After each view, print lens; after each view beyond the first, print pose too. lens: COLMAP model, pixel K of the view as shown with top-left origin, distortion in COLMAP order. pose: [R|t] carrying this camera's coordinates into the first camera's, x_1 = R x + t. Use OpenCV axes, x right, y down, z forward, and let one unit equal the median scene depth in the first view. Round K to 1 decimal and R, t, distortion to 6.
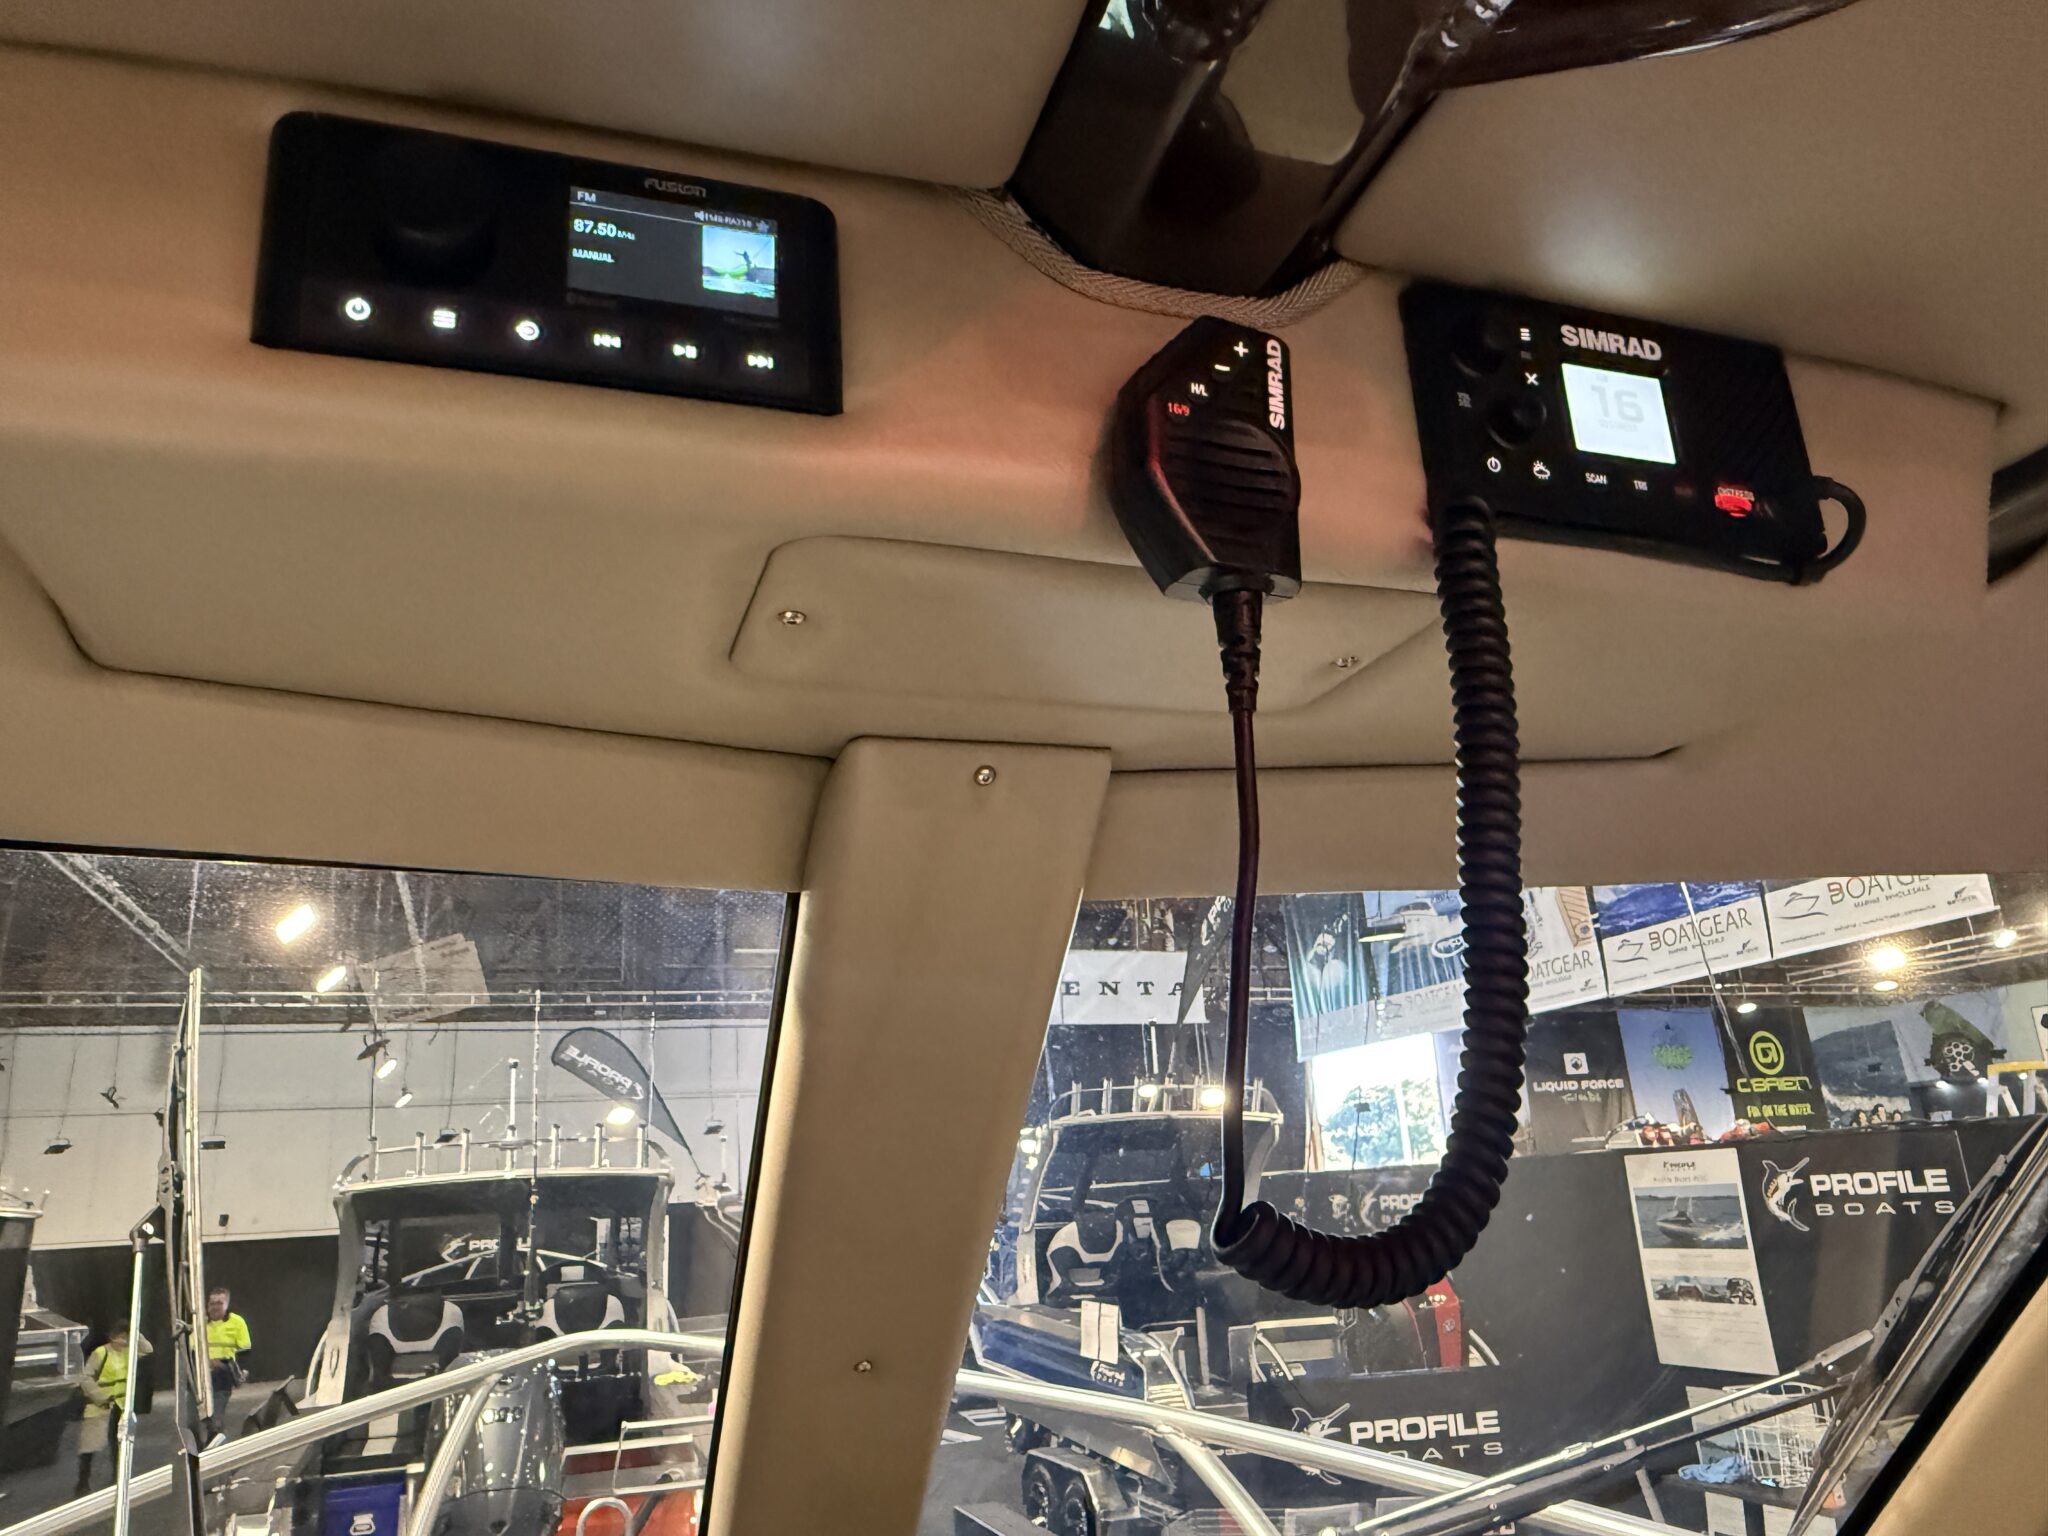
lens RADIAL K [[1427.3, 0, 999.8], [0, 1427.3, 774.8], [0, 0, 1]] dist [-0.003384, 0.000200]
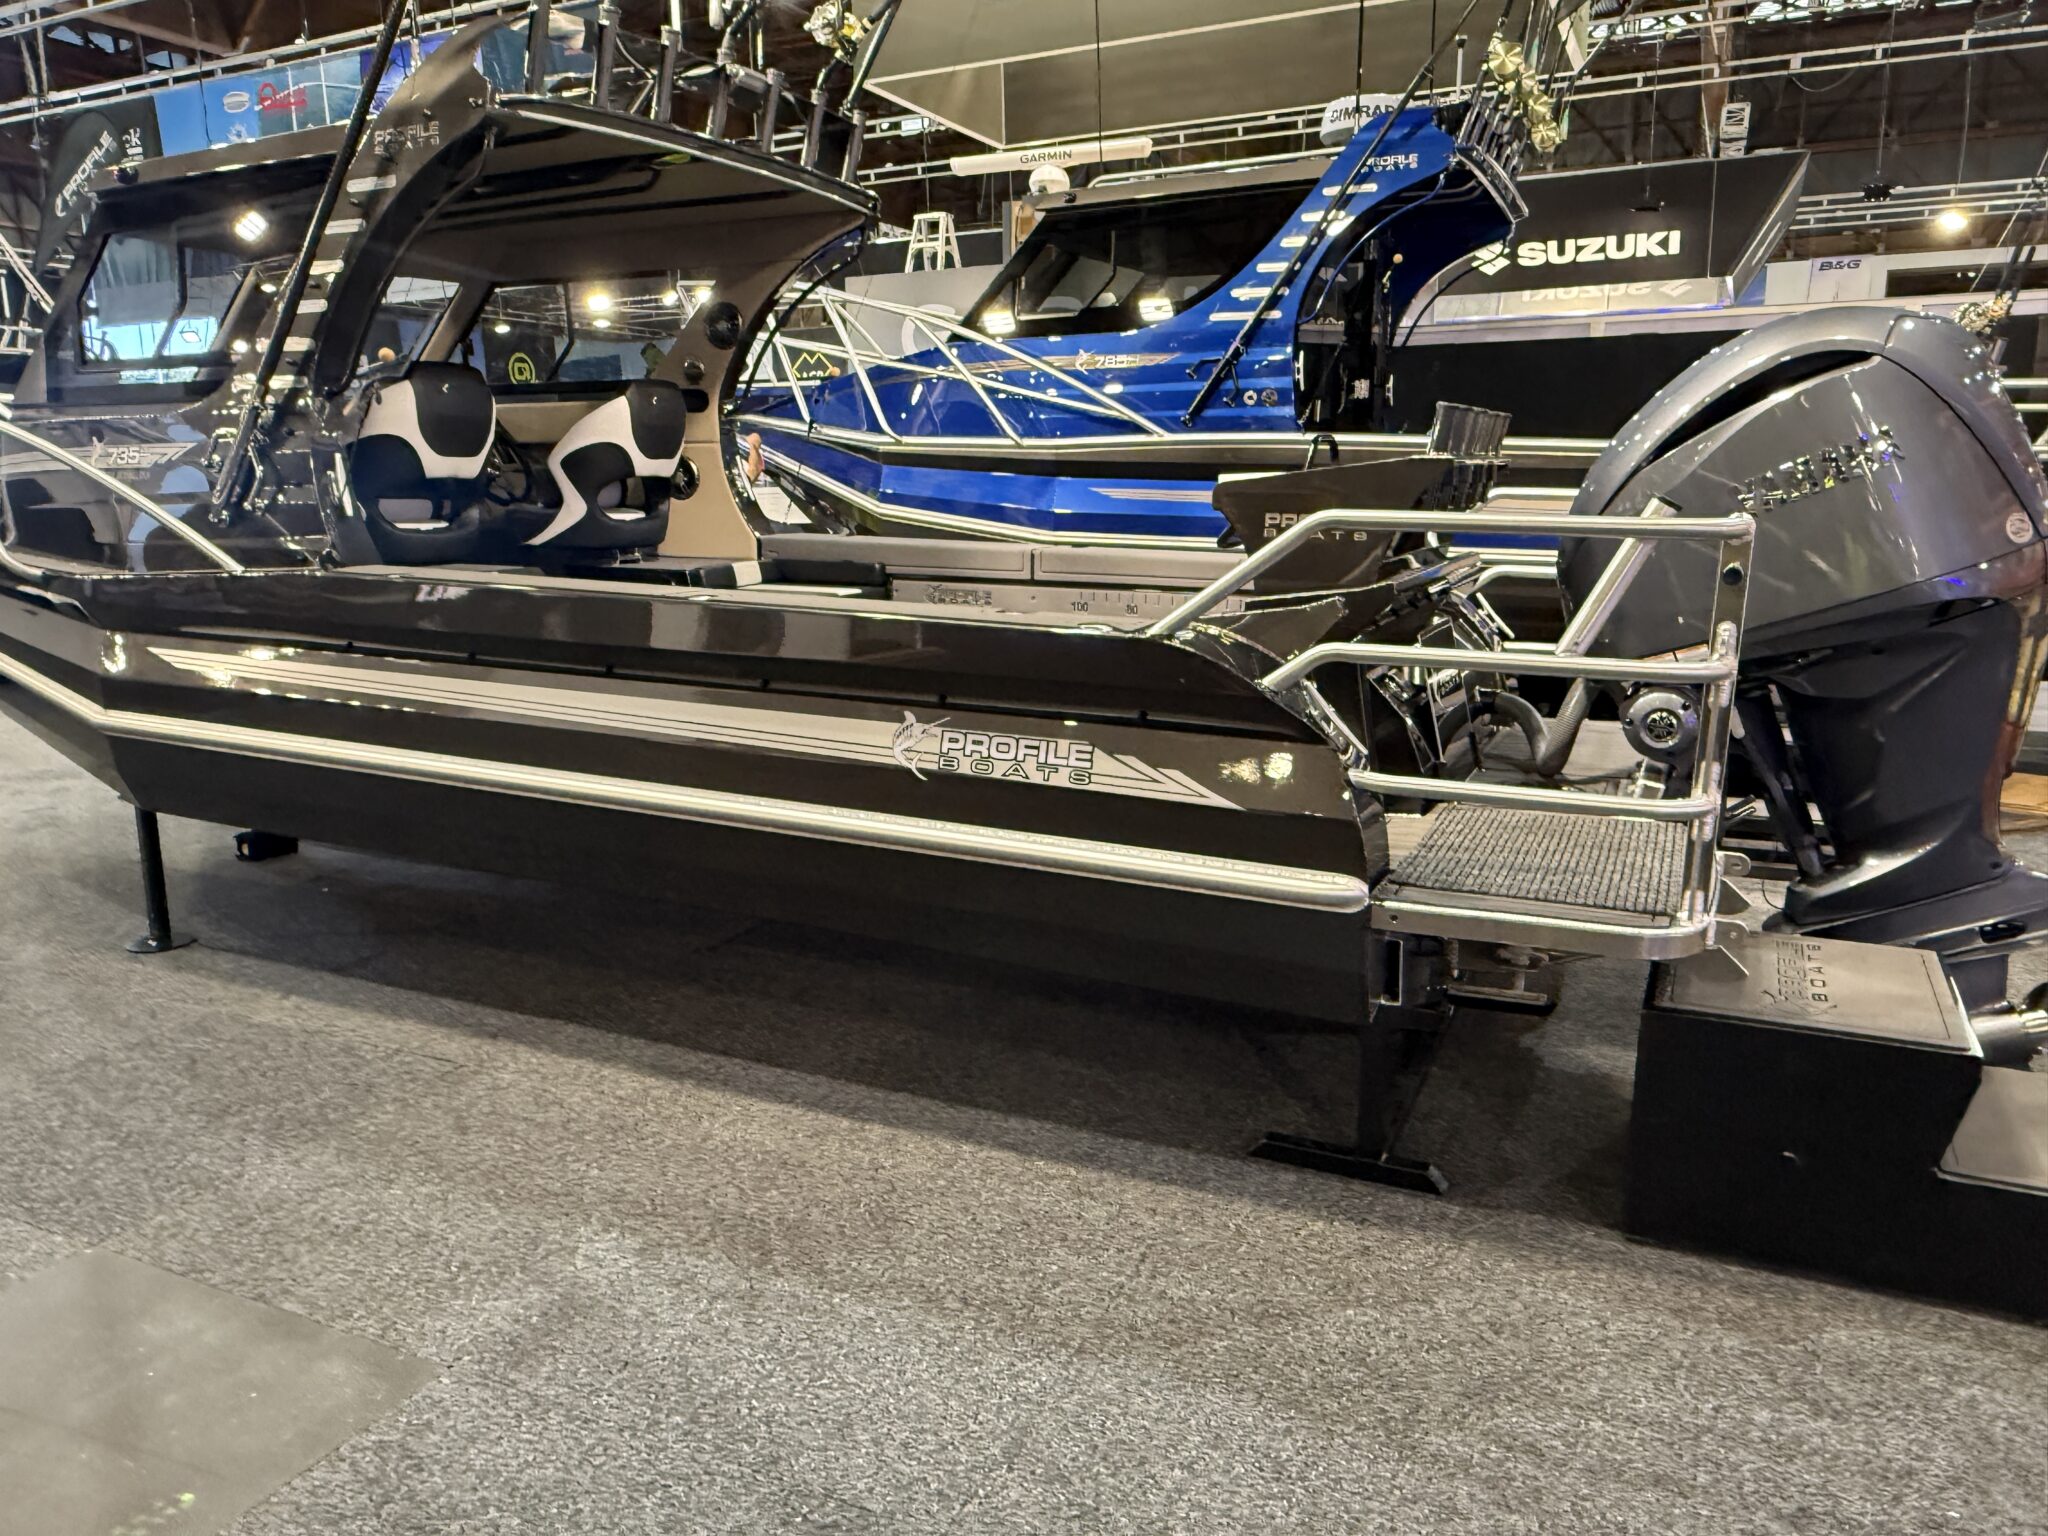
lens RADIAL K [[1415.5, 0, 1016.4], [0, 1415.5, 780.3], [0, 0, 1]] dist [-0.000388, 0.001709]
pose [[0.694370, -0.110100, 0.711146, -0.249496], [-0.228013, 0.903647, 0.362537, -0.088599], [-0.682540, -0.413885, 0.602361, -0.620843]]
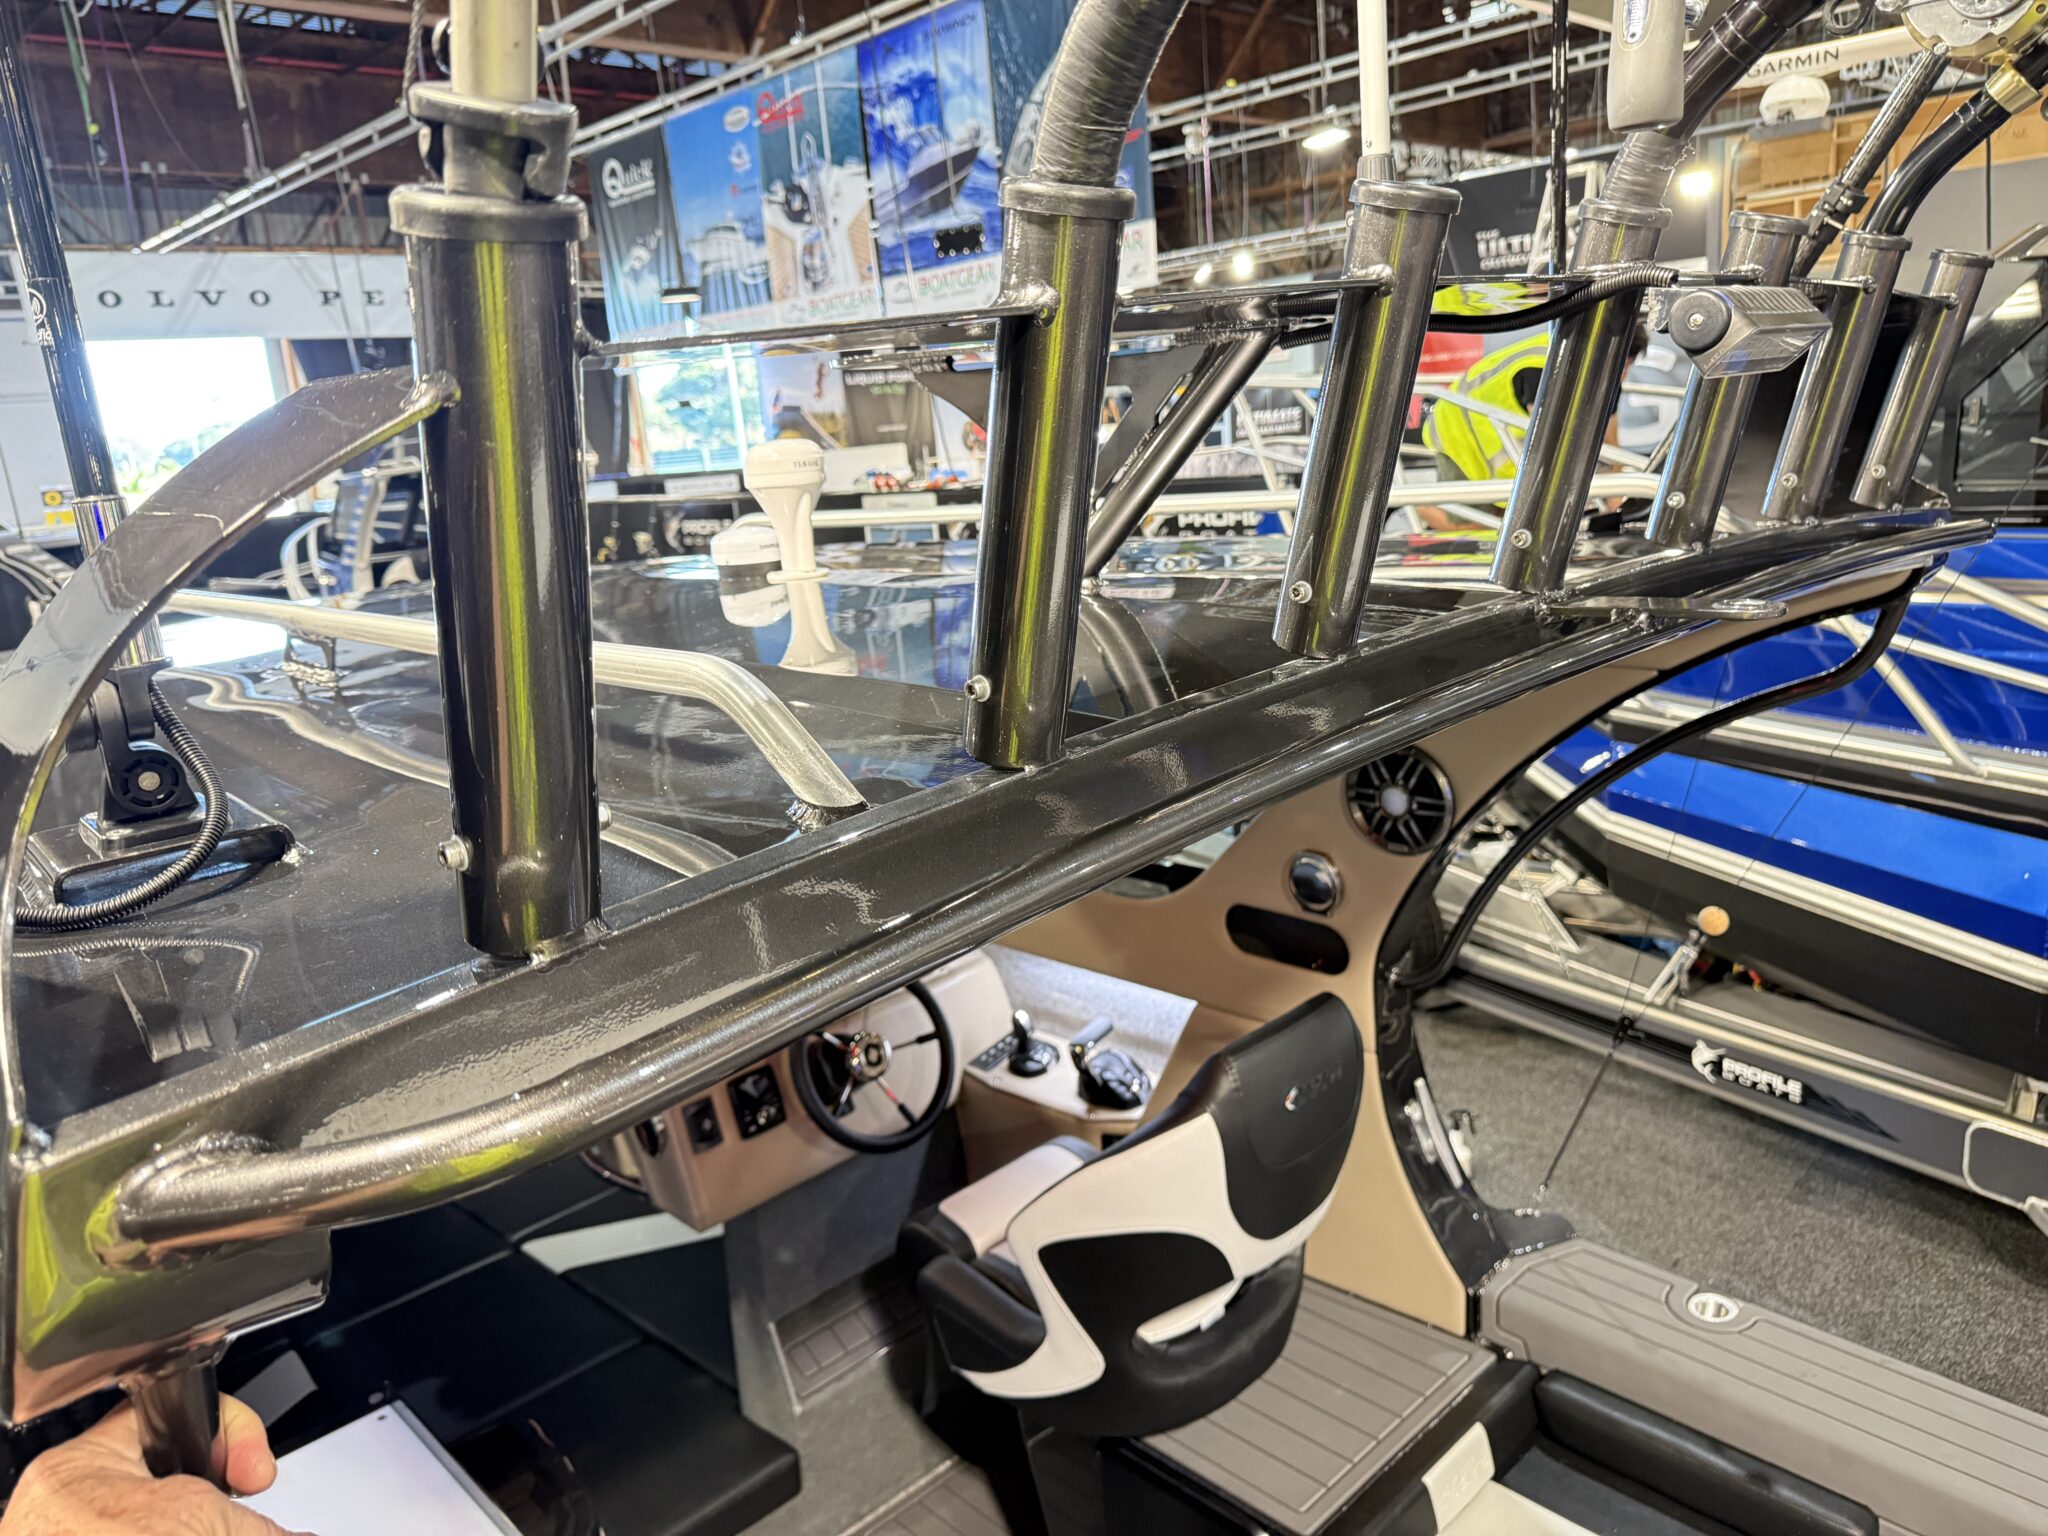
lens RADIAL K [[1442.5, 0, 1015.4], [0, 1442.5, 757.3], [0, 0, 1]] dist [0.114301, -0.183219]
pose [[0.900358, -0.117431, 0.419004, -0.022319], [-0.091565, 0.890212, 0.446248, -0.125464], [-0.425406, -0.440150, 0.790758, -0.217577]]
